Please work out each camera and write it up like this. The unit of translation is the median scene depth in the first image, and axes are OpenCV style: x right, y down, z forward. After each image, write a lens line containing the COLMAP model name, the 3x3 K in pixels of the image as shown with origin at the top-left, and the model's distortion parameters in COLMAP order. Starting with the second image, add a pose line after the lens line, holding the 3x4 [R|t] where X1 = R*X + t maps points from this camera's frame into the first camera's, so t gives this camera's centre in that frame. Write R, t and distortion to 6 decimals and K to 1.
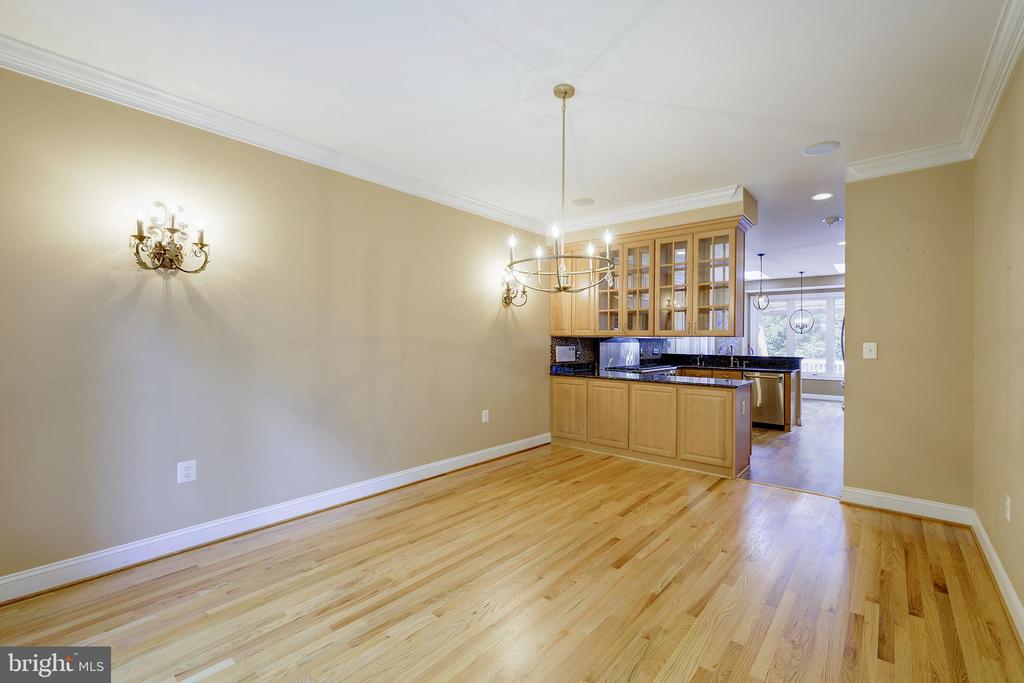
lens RADIAL K [[415.0, 0, 521.7], [0, 415.0, 341.0], [0, 0, 1]] dist [-0.000733, 0.000152]
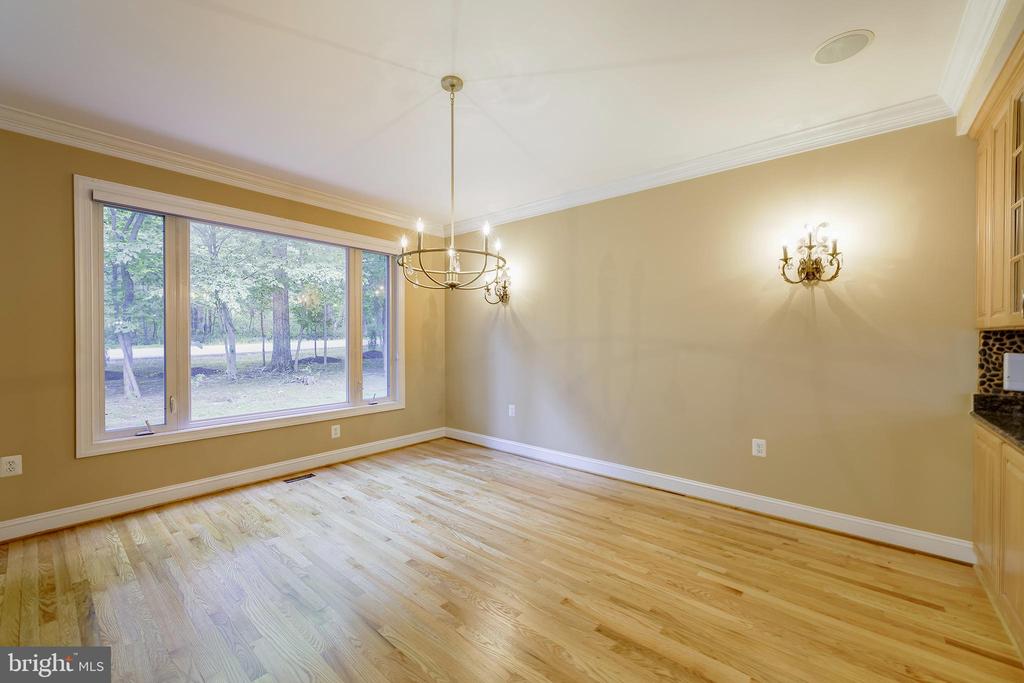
lens RADIAL K [[398.3, 0, 562.0], [0, 398.3, 342.2], [0, 0, 1]] dist [-0.001251, -0.000125]
pose [[0.083212, 0.002669, -0.996528, 0.714872], [-0.006887, 0.999974, 0.002104, 0.004899], [0.996508, 0.006688, 0.083228, 0.792778]]
